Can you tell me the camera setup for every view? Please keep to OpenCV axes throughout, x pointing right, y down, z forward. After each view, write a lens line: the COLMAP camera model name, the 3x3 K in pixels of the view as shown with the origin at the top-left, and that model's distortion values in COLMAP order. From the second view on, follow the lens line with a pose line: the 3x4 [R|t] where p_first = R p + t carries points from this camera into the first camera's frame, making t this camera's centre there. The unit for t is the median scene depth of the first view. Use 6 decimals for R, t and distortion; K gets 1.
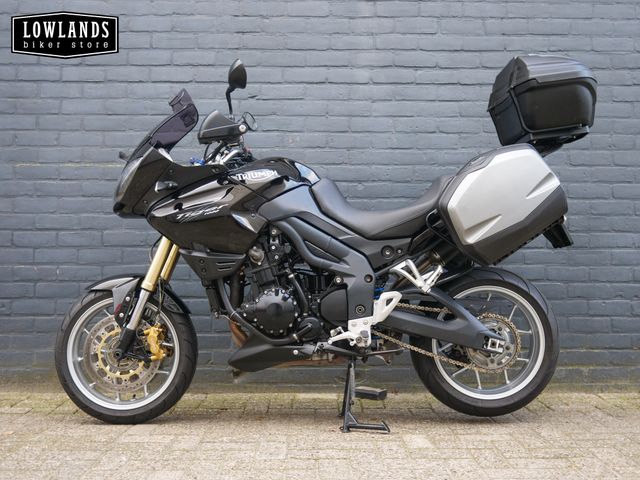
lens RADIAL K [[735.8, 0, 318.9], [0, 735.8, 243.6], [0, 0, 1]] dist [-0.003221, 0.000000]
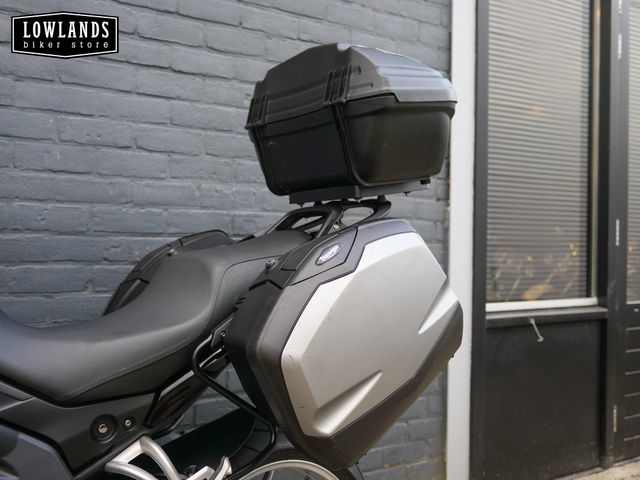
lens RADIAL K [[735.8, 0, 319.1], [0, 735.8, 239.9], [0, 0, 1]] dist [-0.003221, 0.000000]
pose [[0.821803, 0.014028, 0.569598, -0.057301], [-0.031785, 0.999269, 0.021249, -0.116162], [-0.568884, -0.035567, 0.821648, 0.531421]]
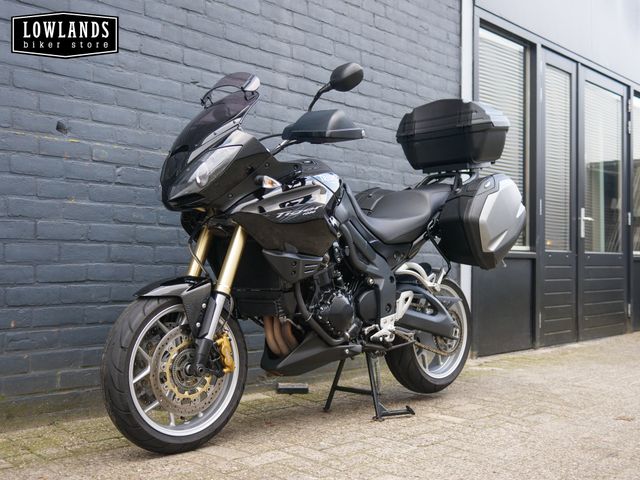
lens RADIAL K [[735.8, 0, 321.6], [0, 735.8, 242.4], [0, 0, 1]] dist [-0.003221, 0.000000]
pose [[0.699832, 0.027020, 0.713796, -0.760983], [-0.033272, 0.999433, -0.005212, 0.000407], [-0.713532, -0.020102, 0.700334, 0.285339]]
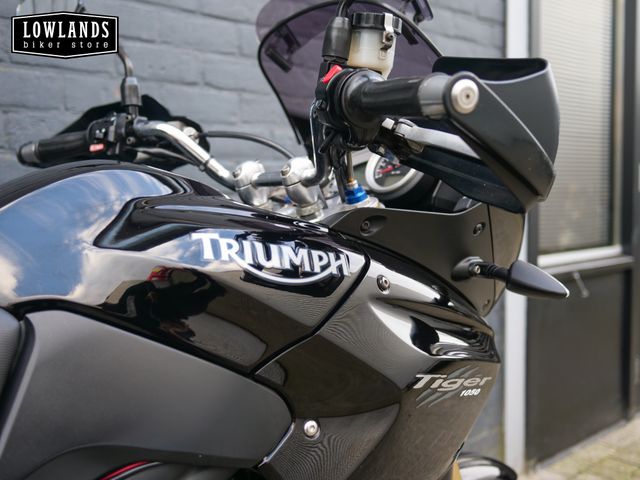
lens RADIAL K [[735.8, 0, 316.7], [0, 735.8, 239.0], [0, 0, 1]] dist [-0.003221, 0.000000]
pose [[0.724428, -0.051824, 0.687399, -0.127395], [-0.011368, 0.996136, 0.087080, -0.116599], [-0.689256, -0.070897, 0.721040, 0.743512]]
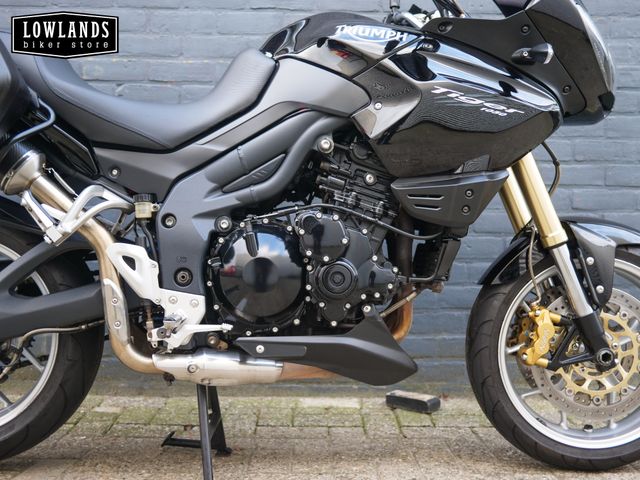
lens RADIAL K [[735.8, 0, 321.2], [0, 735.8, 236.8], [0, 0, 1]] dist [-0.003221, 0.000000]
pose [[0.999966, 0.008010, 0.002028, -0.015242], [-0.008084, 0.999180, 0.039662, 0.032696], [-0.001709, -0.039678, 0.999211, 0.387922]]
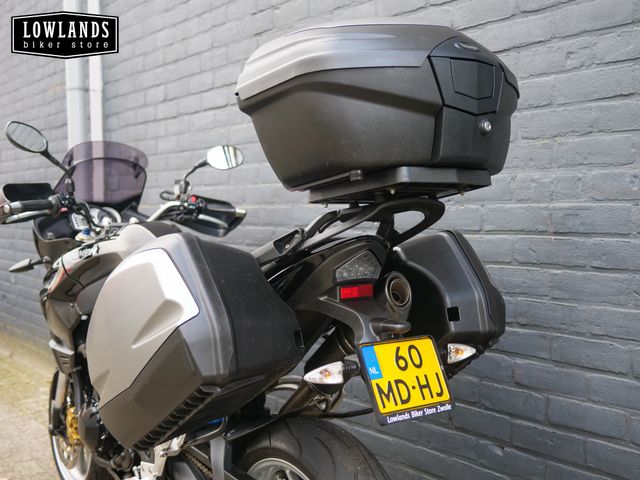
lens RADIAL K [[735.8, 0, 319.8], [0, 735.8, 240.3], [0, 0, 1]] dist [-0.003221, 0.000000]
pose [[0.615241, 0.032130, -0.787684, 0.669041], [0.035544, 0.997022, 0.068432, -0.145306], [0.787537, -0.070099, 0.612267, 0.674877]]
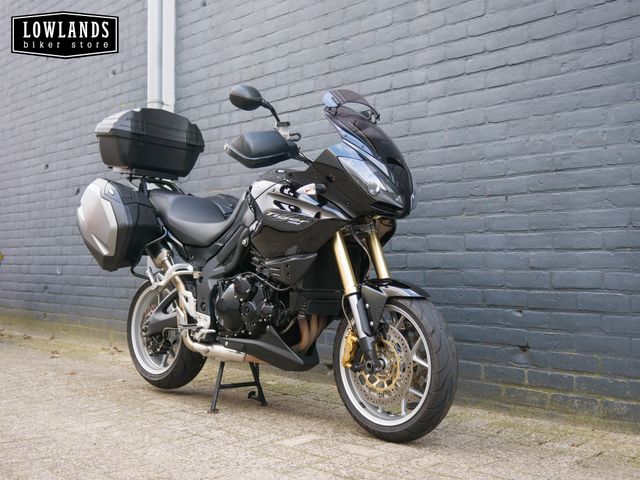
lens RADIAL K [[735.8, 0, 317.4], [0, 735.8, 243.2], [0, 0, 1]] dist [-0.003221, 0.000000]
pose [[0.691147, -0.020579, -0.722421, 0.808778], [0.019258, 0.999764, -0.010055, 0.001752], [0.722457, -0.006963, 0.691381, 0.268238]]
